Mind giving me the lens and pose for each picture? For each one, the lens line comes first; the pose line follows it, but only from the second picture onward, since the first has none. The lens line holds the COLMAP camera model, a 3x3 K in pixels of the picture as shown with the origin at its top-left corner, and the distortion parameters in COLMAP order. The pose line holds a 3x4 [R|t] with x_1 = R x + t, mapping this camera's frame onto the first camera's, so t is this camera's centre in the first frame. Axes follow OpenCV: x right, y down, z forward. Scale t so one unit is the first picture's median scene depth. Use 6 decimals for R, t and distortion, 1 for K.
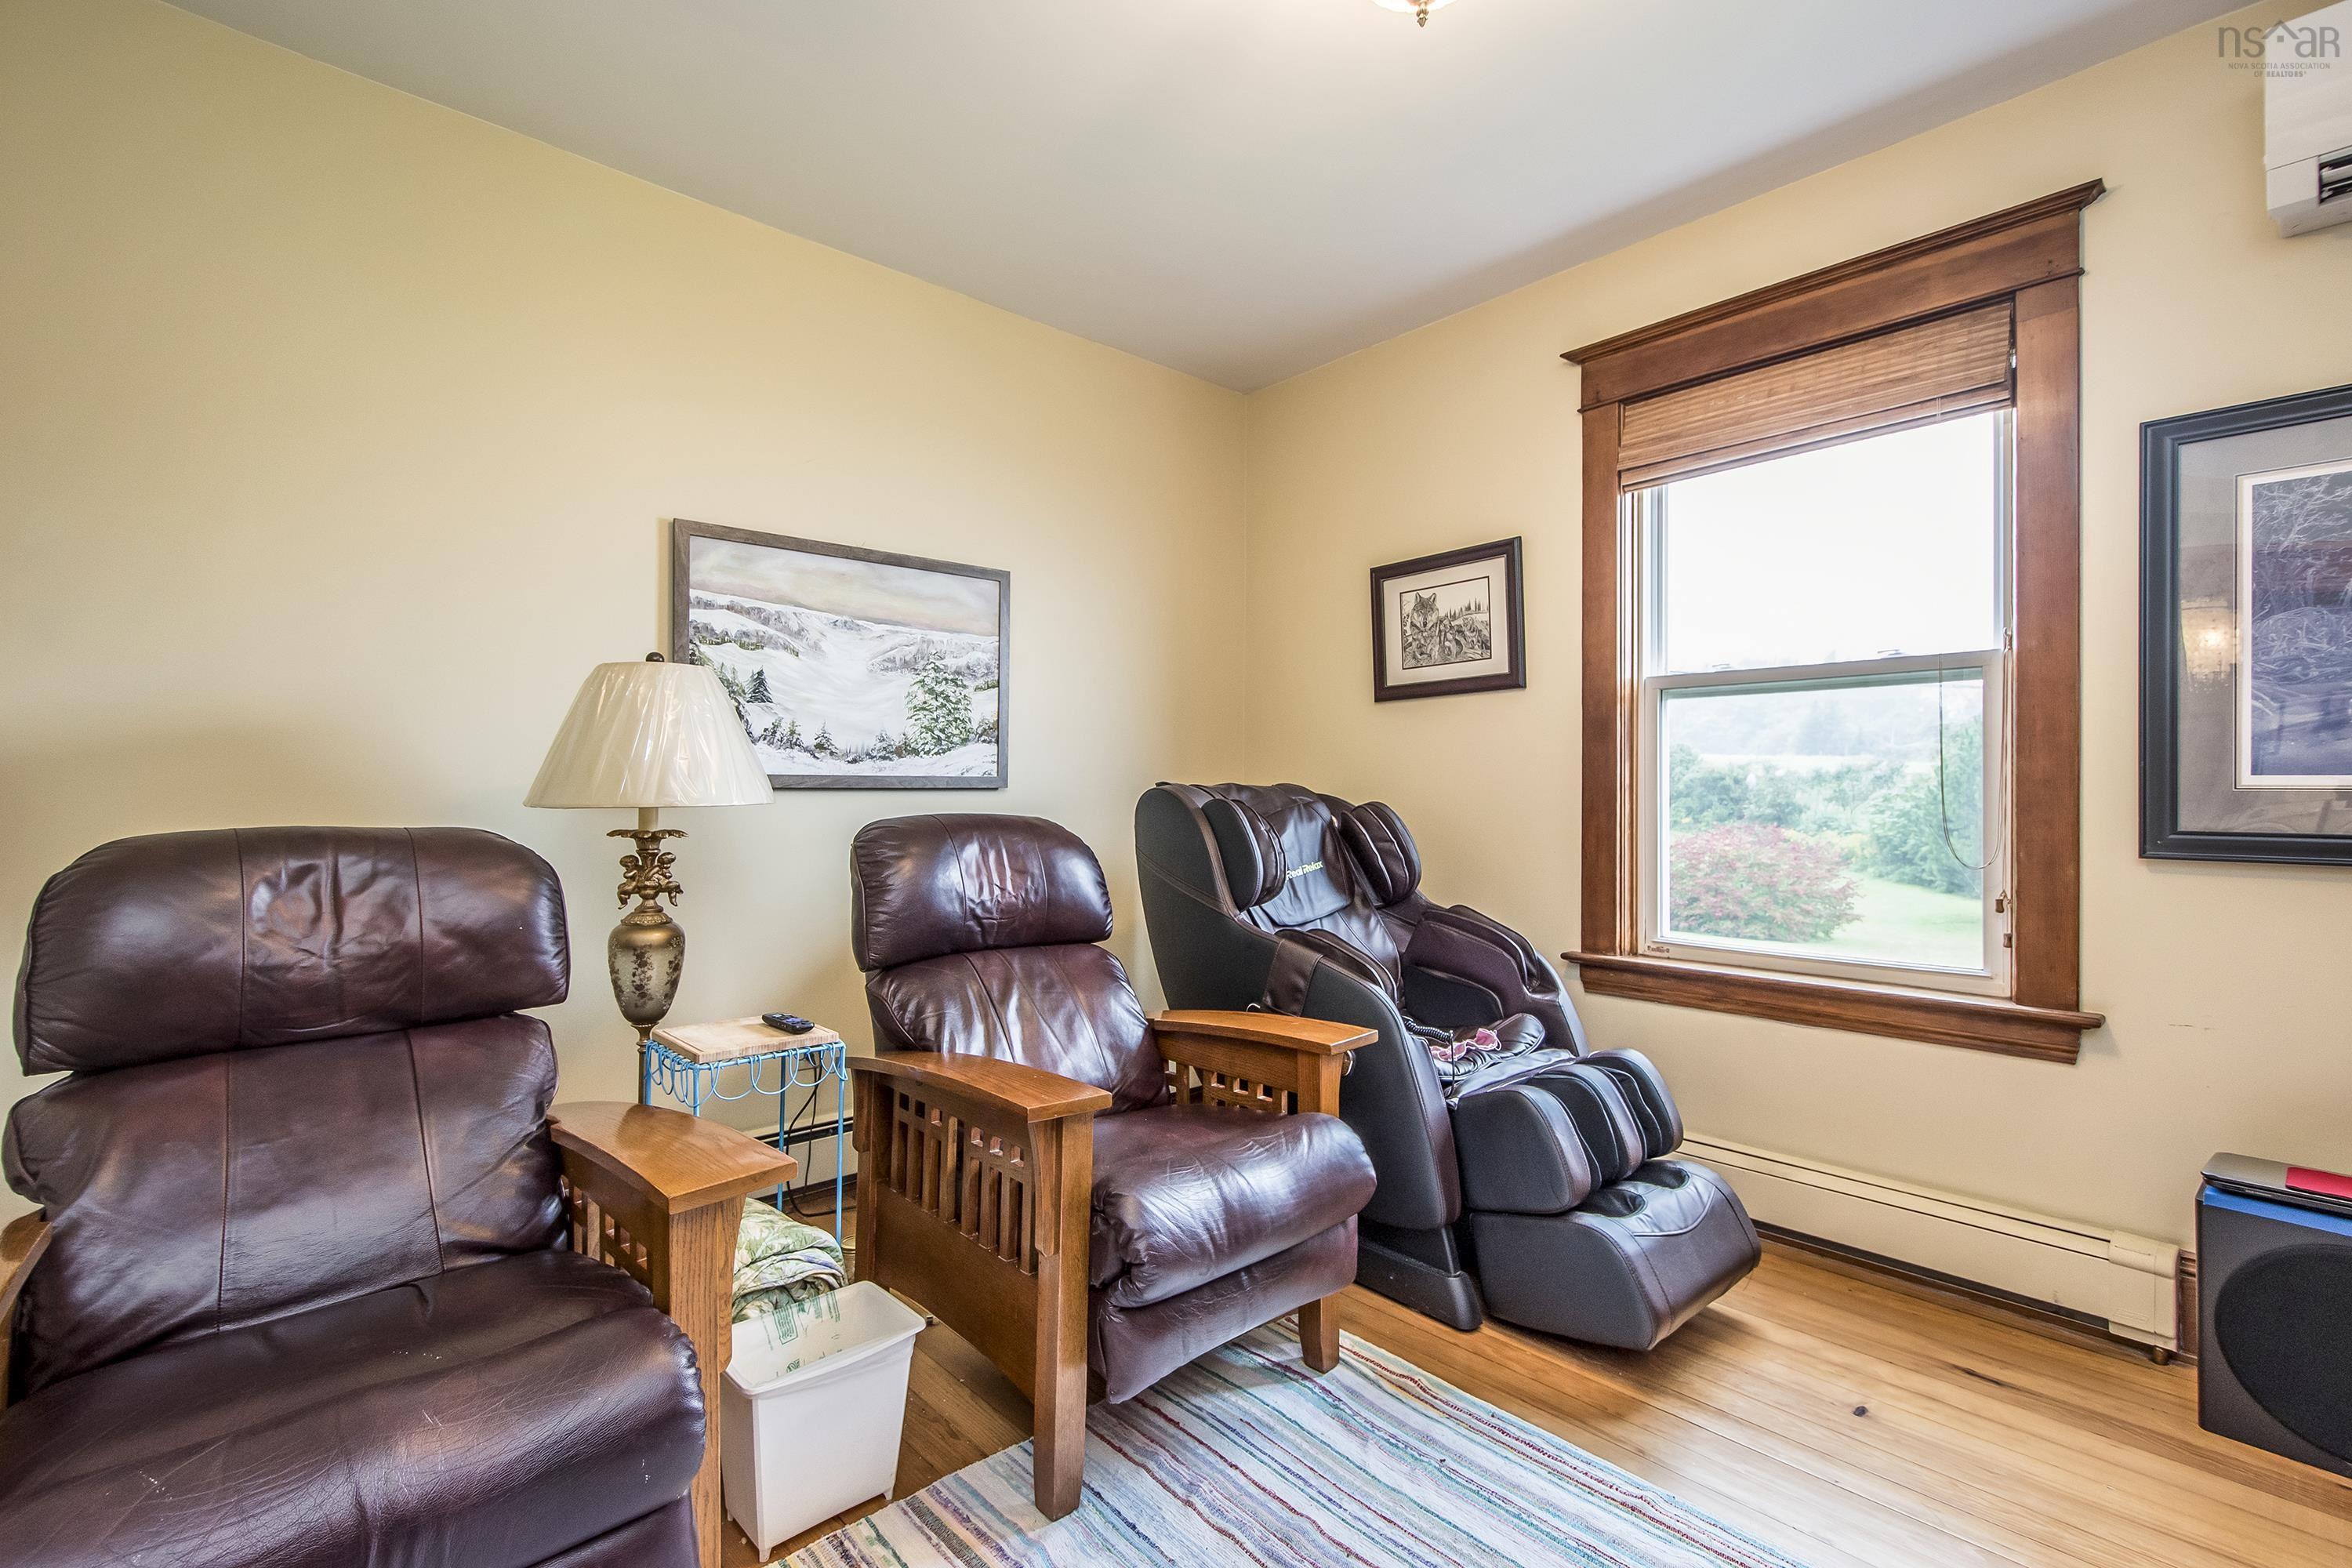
lens RADIAL K [[1048.1, 0, 1186.9], [0, 1048.1, 790.2], [0, 0, 1]] dist [-0.002360, -0.000279]
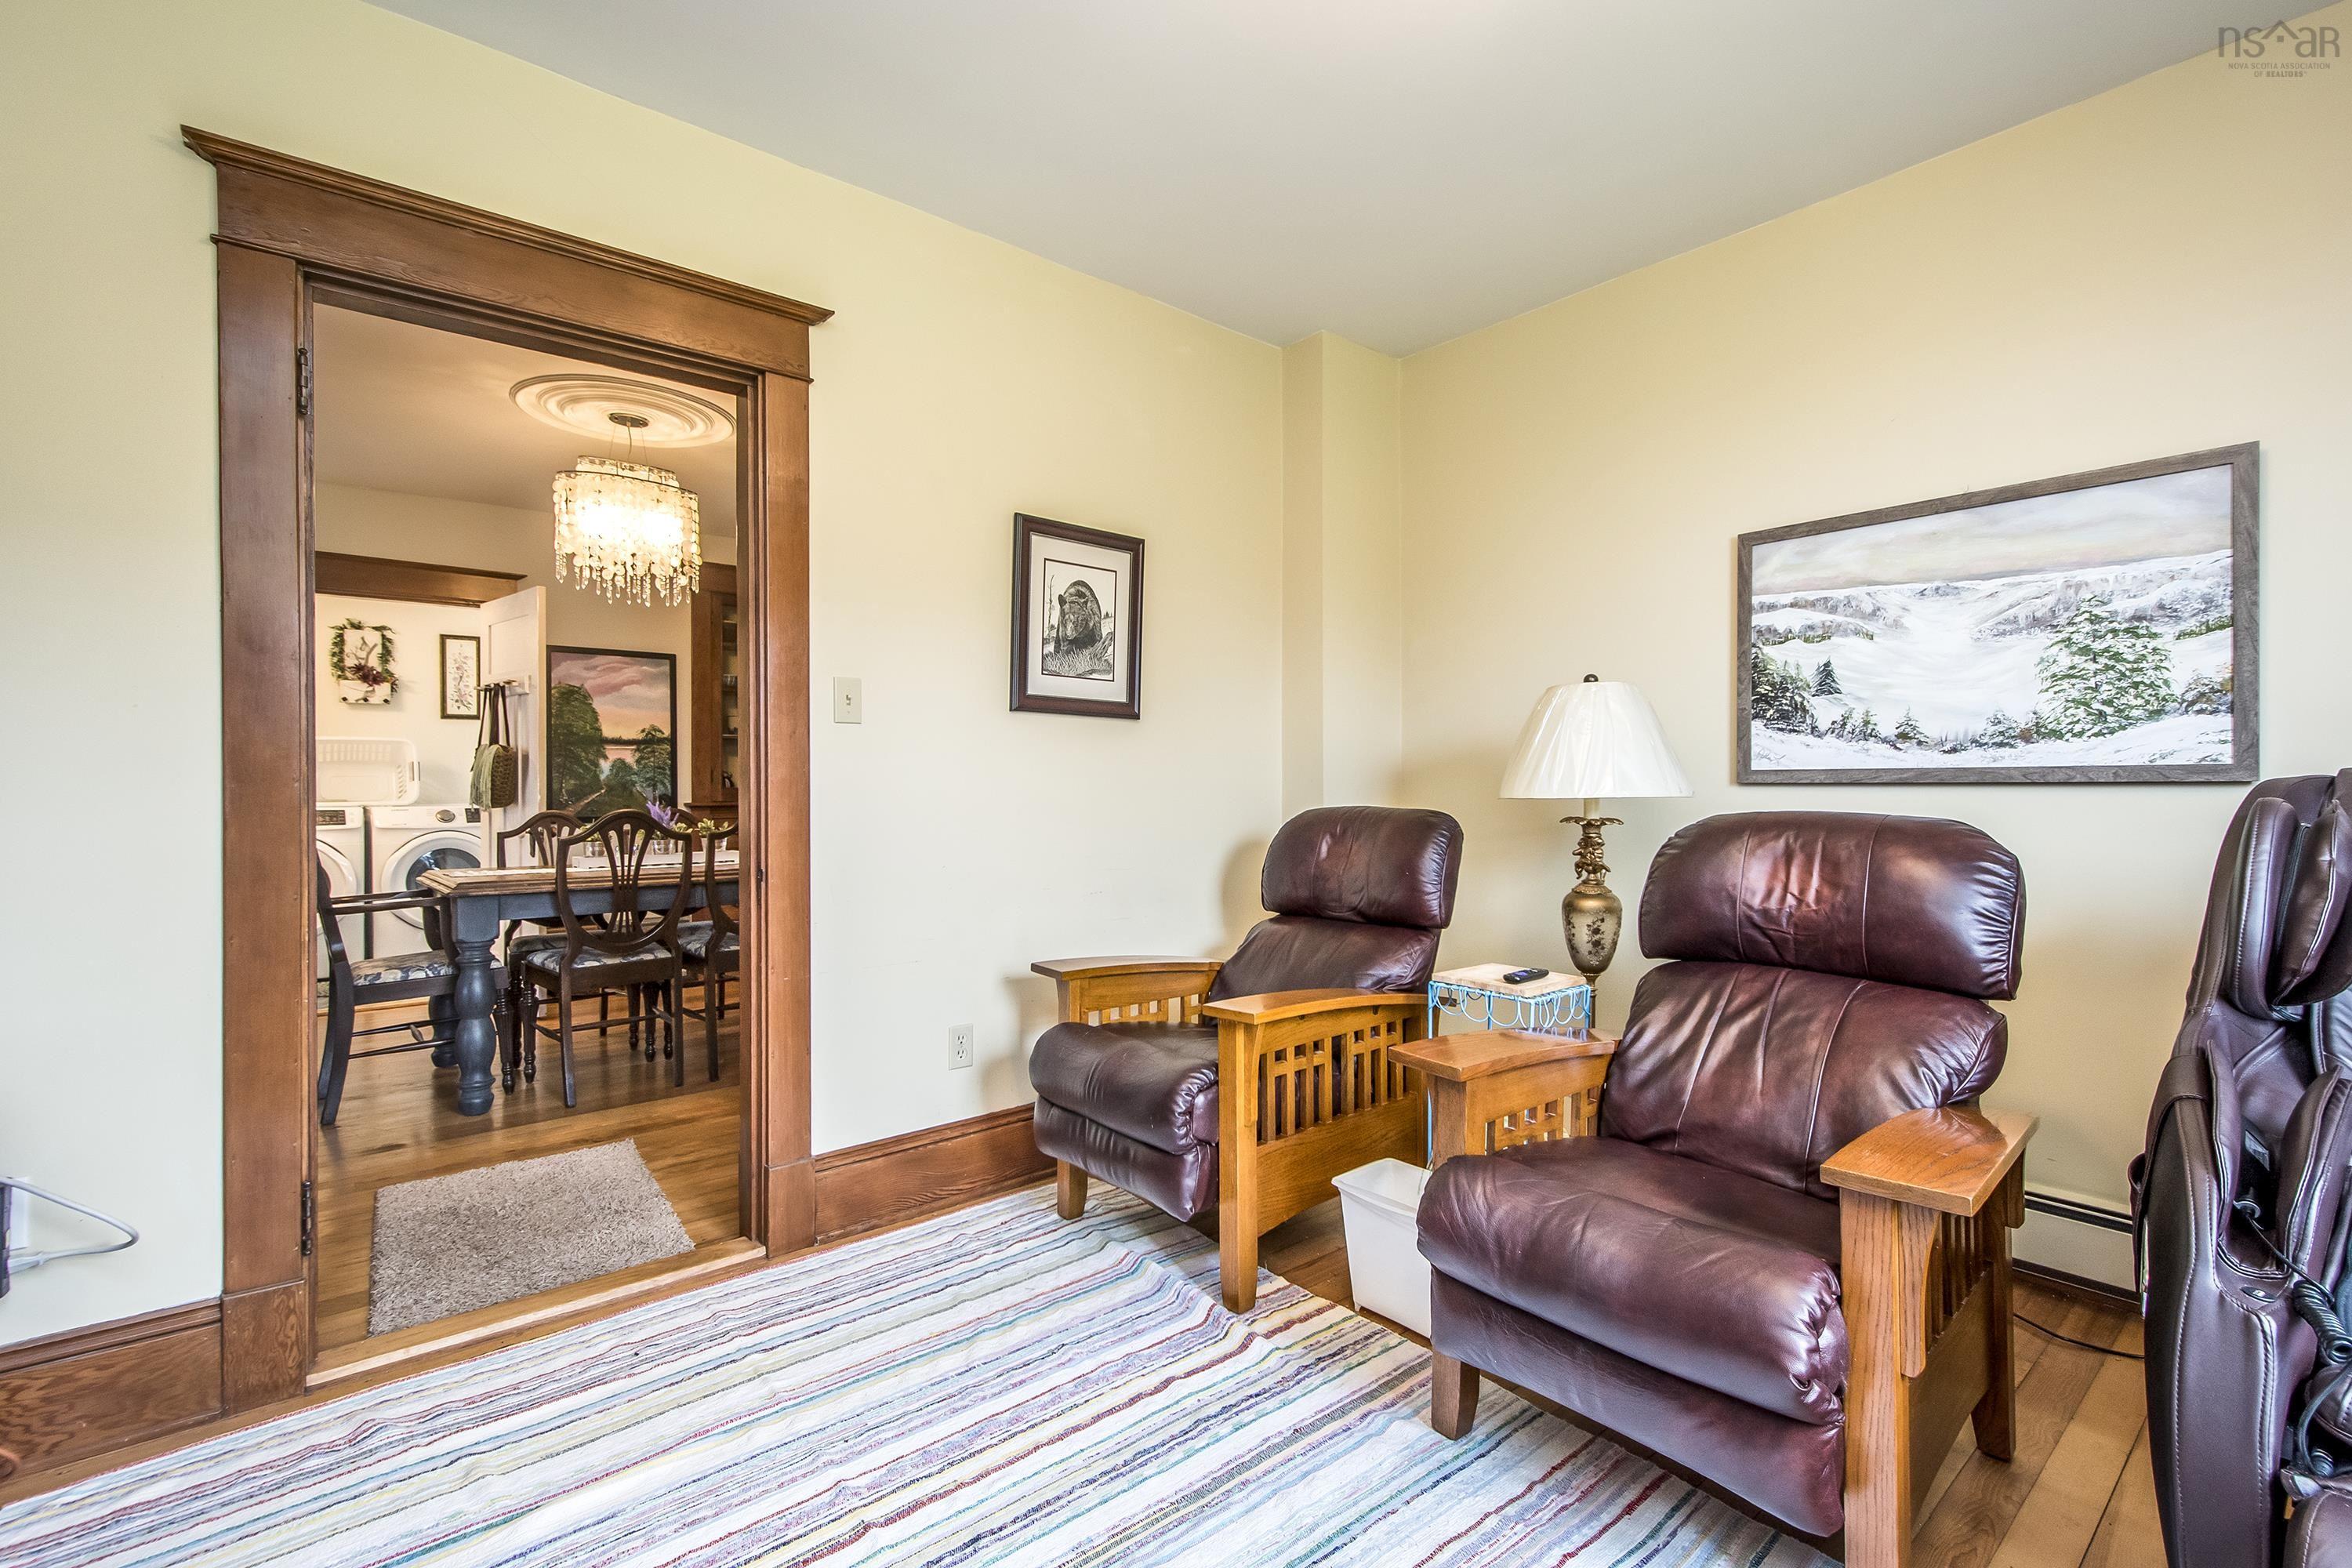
lens RADIAL K [[1048.1, 0, 1186.1], [0, 1048.1, 787.8], [0, 0, 1]] dist [-0.002360, -0.000279]
pose [[-0.030814, -0.002639, -0.999522, 0.540613], [-0.000762, 0.999996, -0.002616, 0.004704], [0.999525, 0.000681, -0.030816, 0.410764]]
